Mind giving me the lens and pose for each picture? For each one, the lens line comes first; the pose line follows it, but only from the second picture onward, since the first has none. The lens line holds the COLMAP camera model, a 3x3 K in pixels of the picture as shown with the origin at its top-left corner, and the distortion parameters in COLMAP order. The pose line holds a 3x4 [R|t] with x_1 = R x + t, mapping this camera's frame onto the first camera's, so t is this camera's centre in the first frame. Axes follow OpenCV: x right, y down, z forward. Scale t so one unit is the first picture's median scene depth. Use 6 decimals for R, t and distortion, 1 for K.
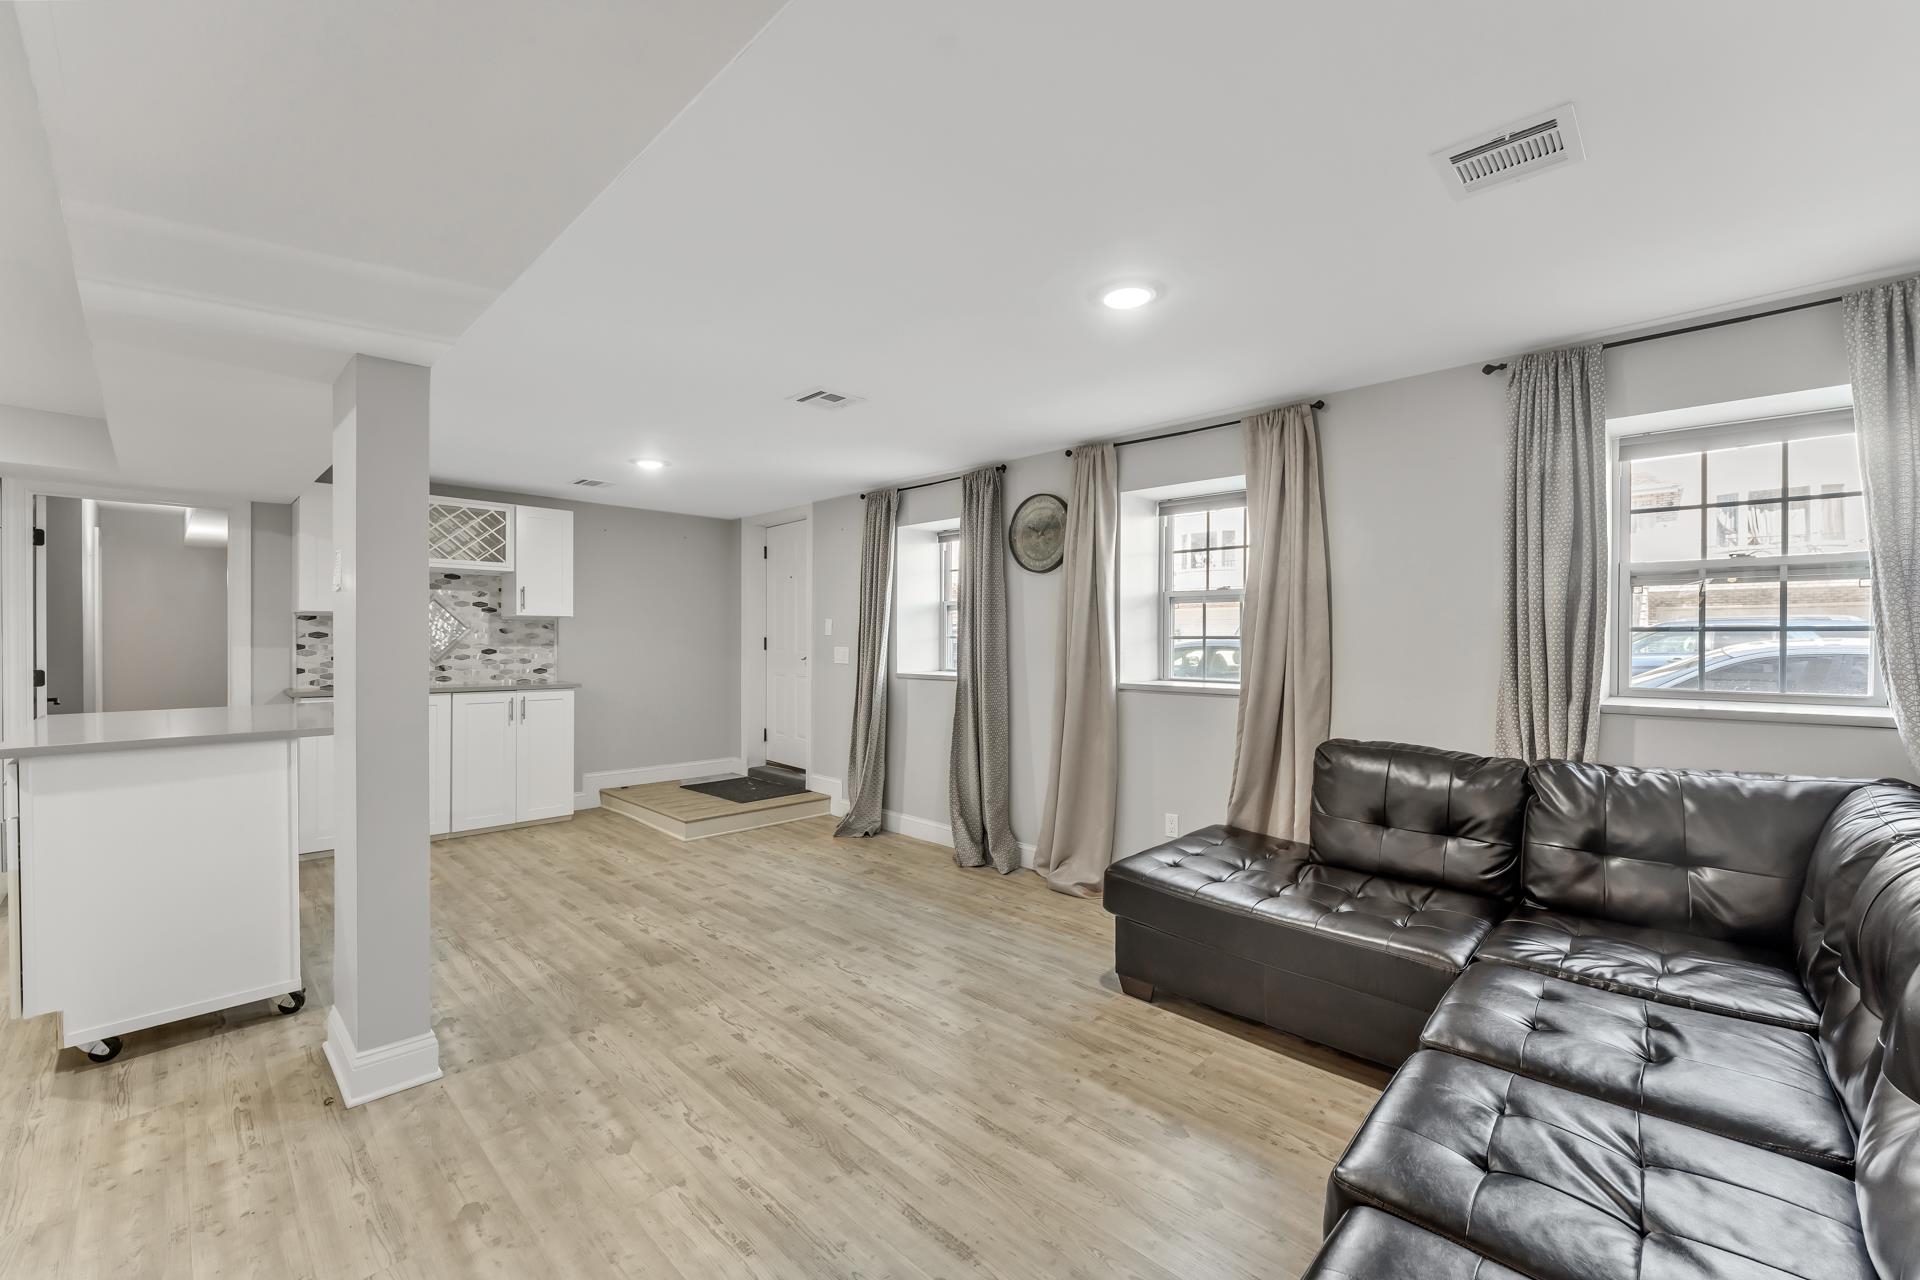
lens RADIAL K [[784.0, 0, 954.2], [0, 784.0, 645.0], [0, 0, 1]] dist [-0.002544, -0.000179]
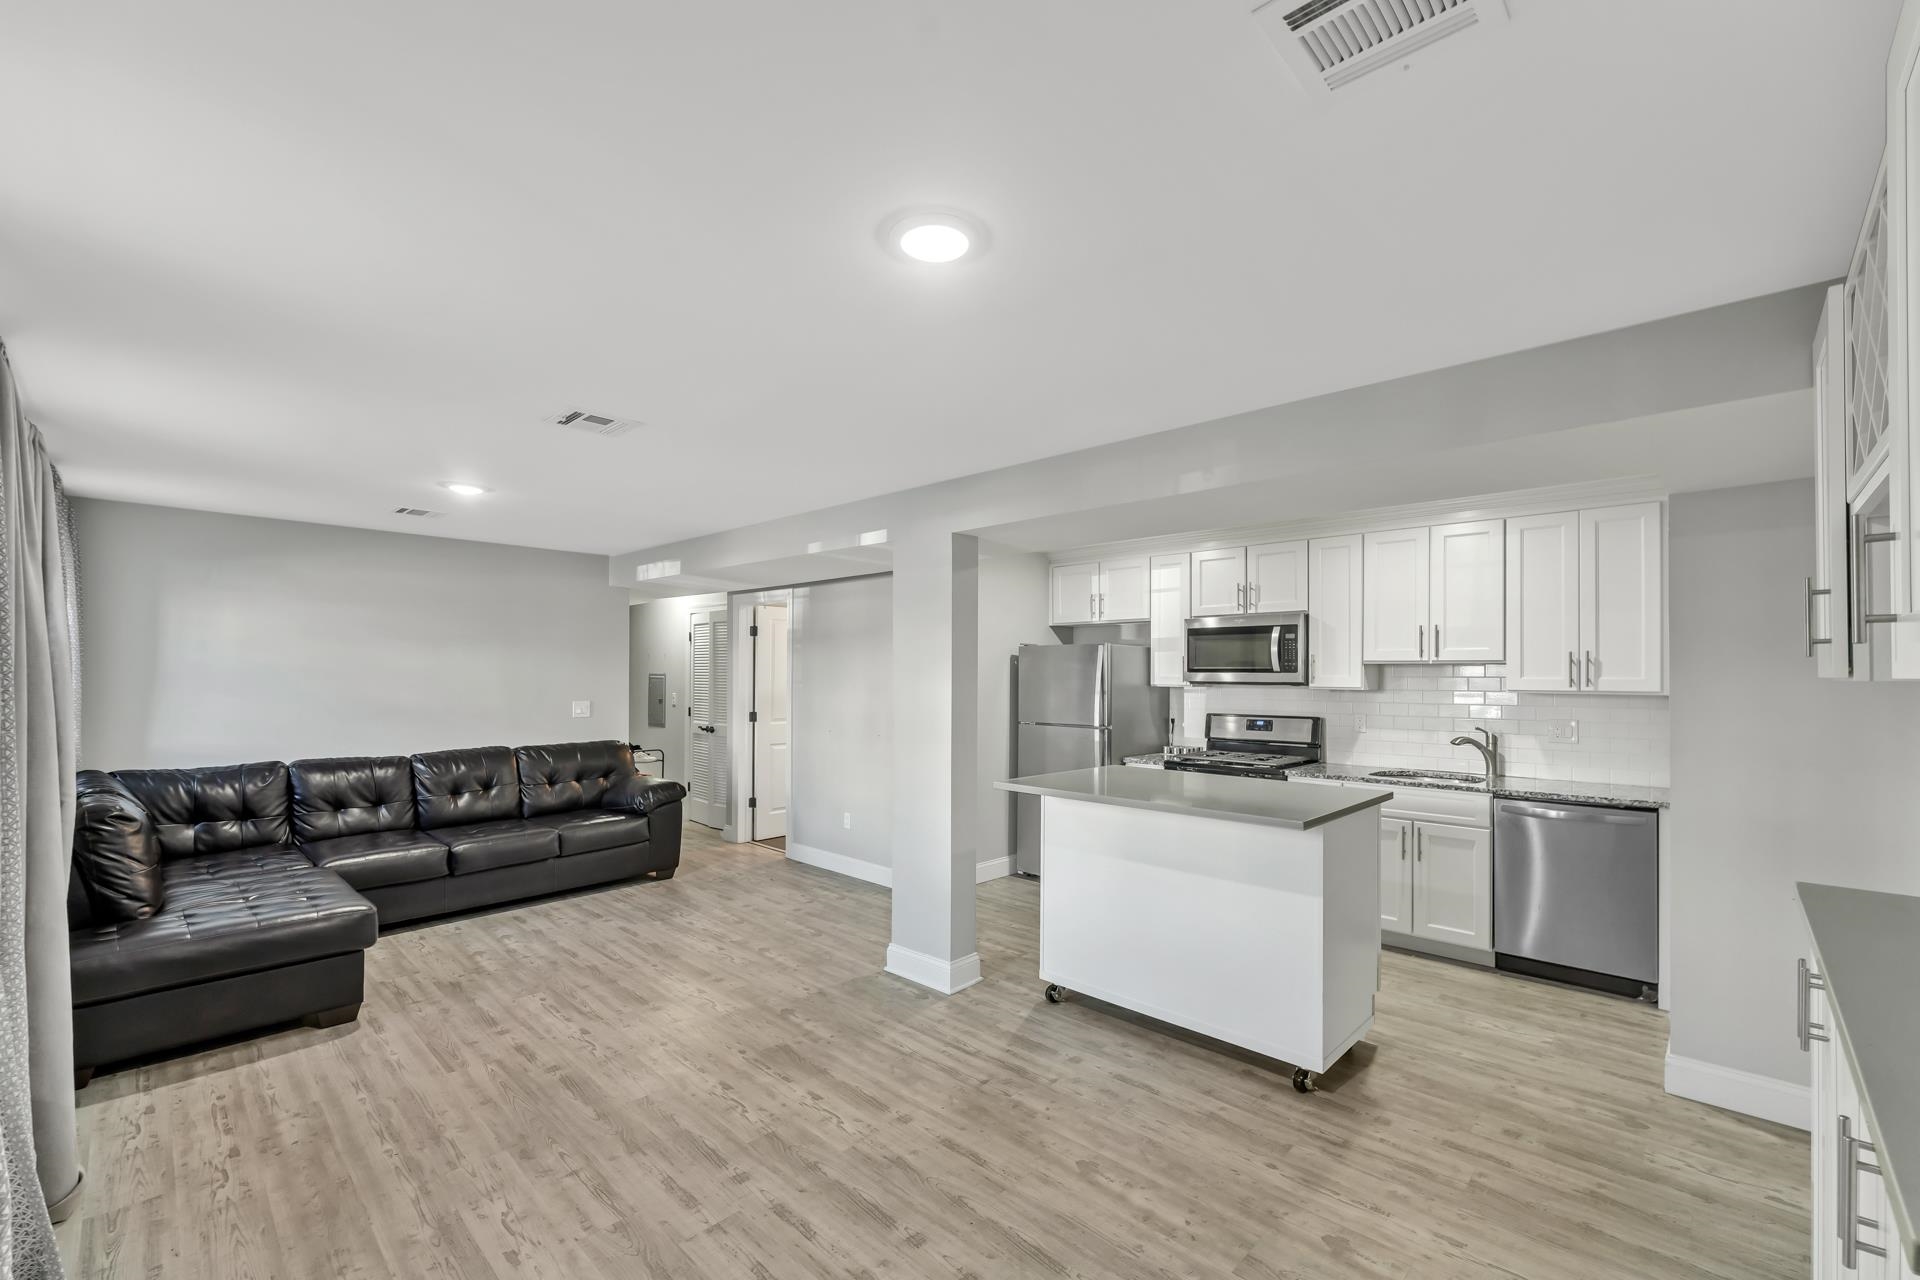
lens RADIAL K [[797.1, 0, 954.3], [0, 797.1, 668.8], [0, 0, 1]] dist [-0.000286, -0.000092]
pose [[-0.999936, -0.008318, -0.007707, -0.396837], [-0.008339, 0.999962, 0.002599, -0.044093], [0.007685, 0.002663, -0.999967, 1.354872]]
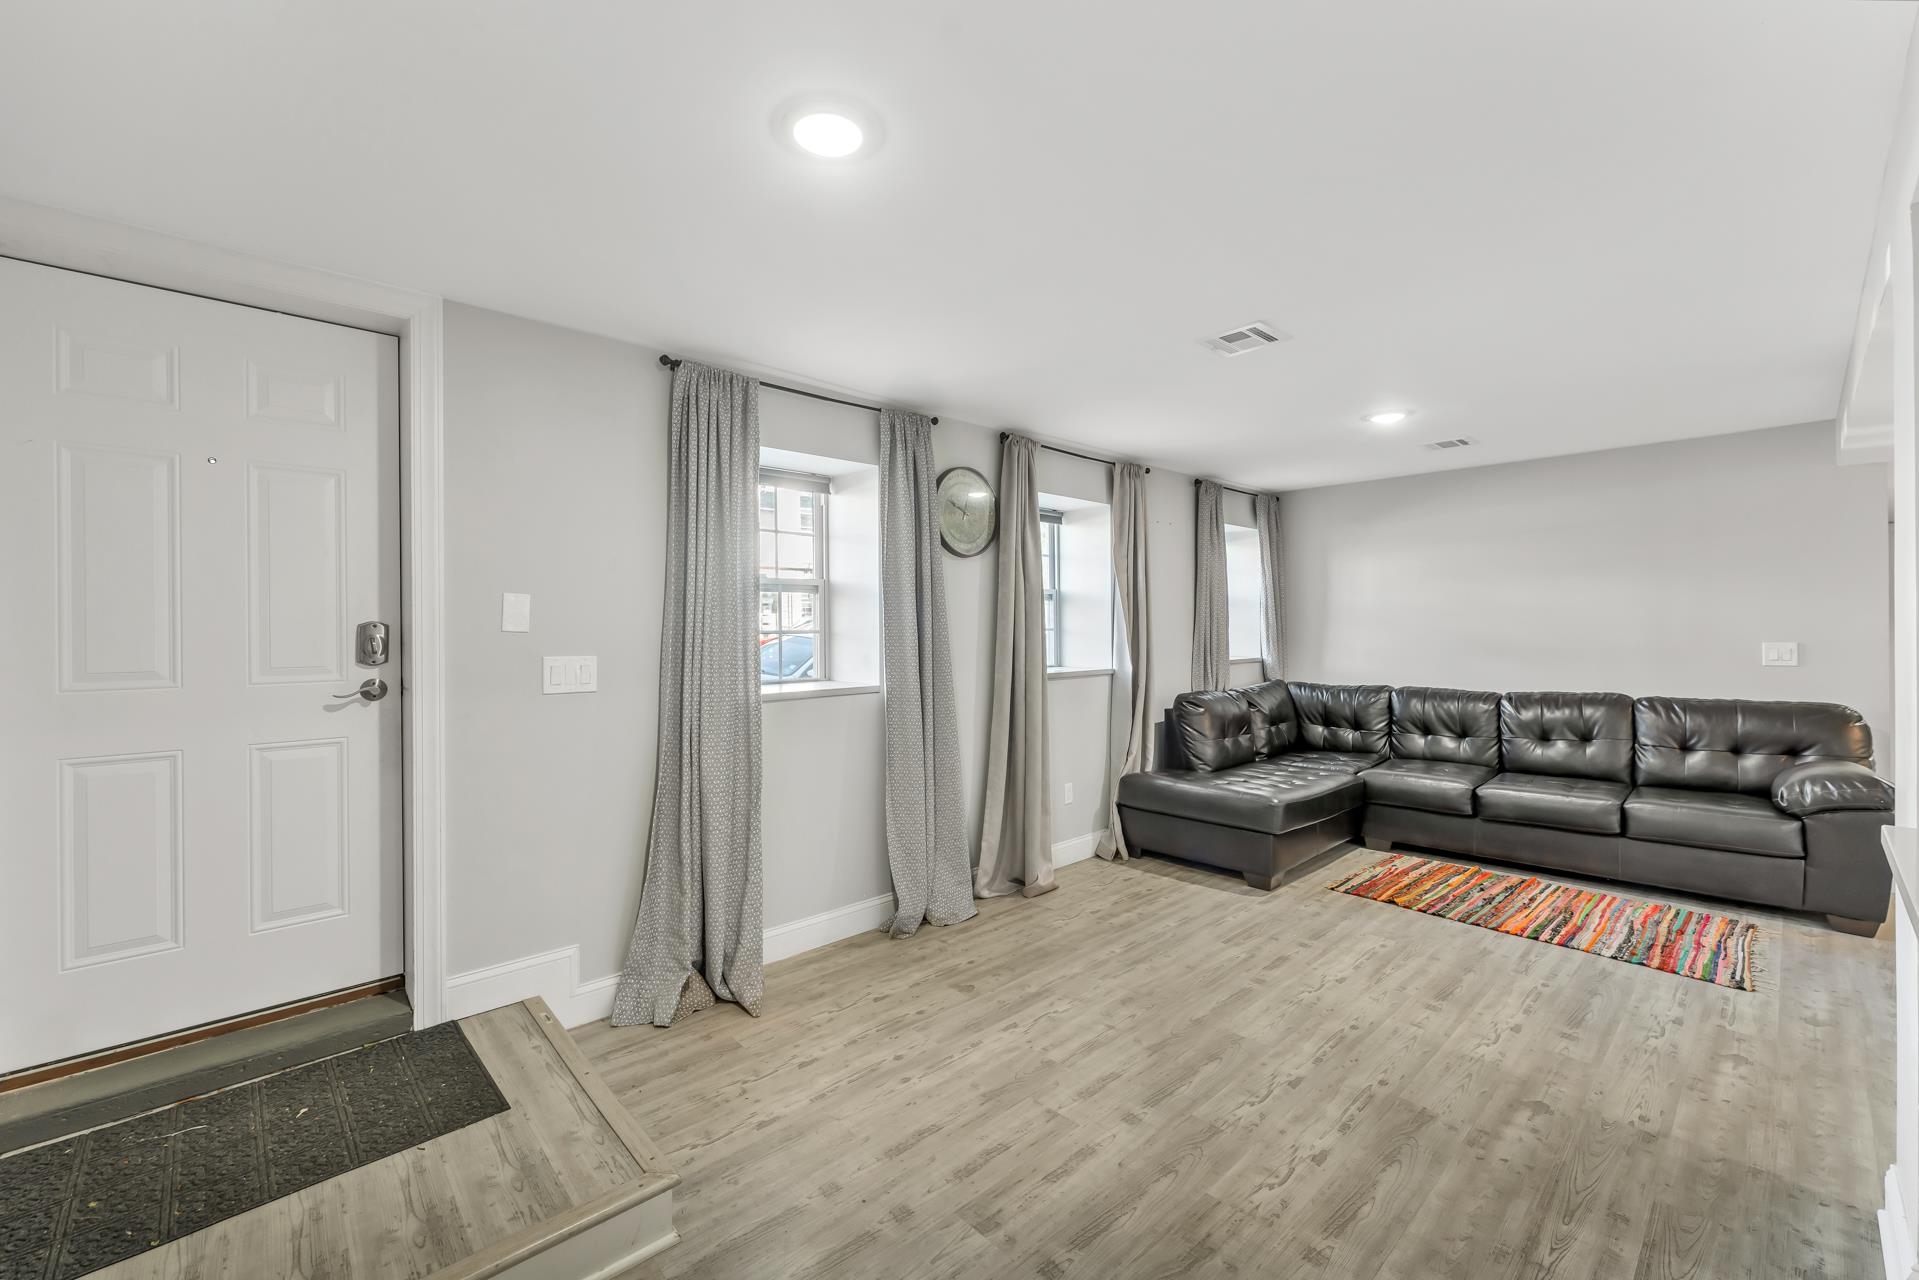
lens RADIAL K [[782.8, 0, 948.7], [0, 782.8, 629.0], [0, 0, 1]] dist [0.001723, 0.000362]
pose [[0.045974, -0.003212, 0.998937, -0.733767], [0.015280, 0.999880, 0.002512, -0.013850], [-0.998826, 0.015148, 0.046018, 0.937573]]
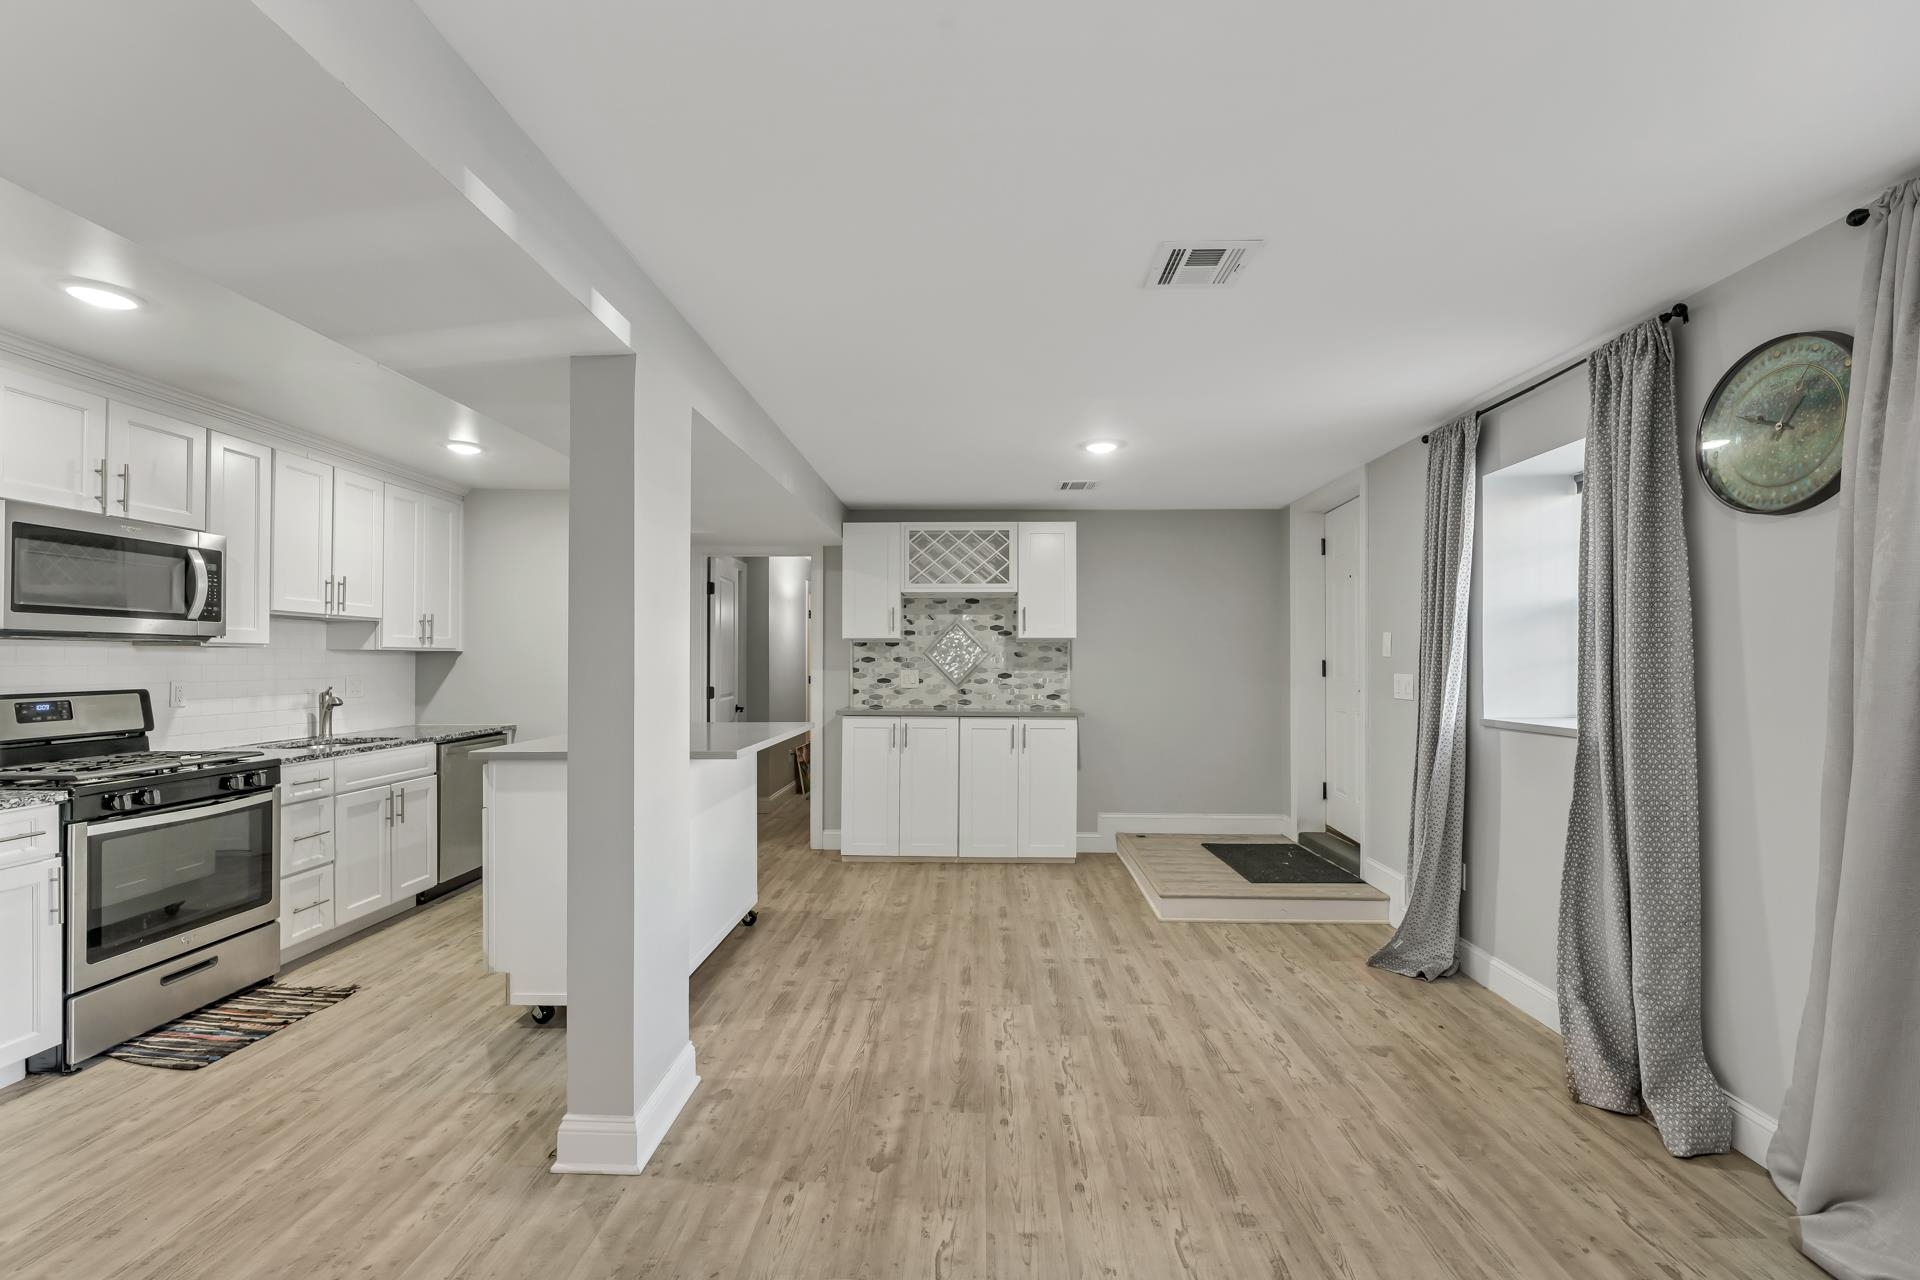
lens RADIAL K [[801.0, 0, 960.2], [0, 801.0, 653.9], [0, 0, 1]] dist [-0.002930, 0.000136]
pose [[0.682770, -0.010228, -0.730562, 0.116726], [-0.003226, 0.999850, -0.017013, -0.002079], [0.730626, 0.013972, 0.682635, 0.330172]]
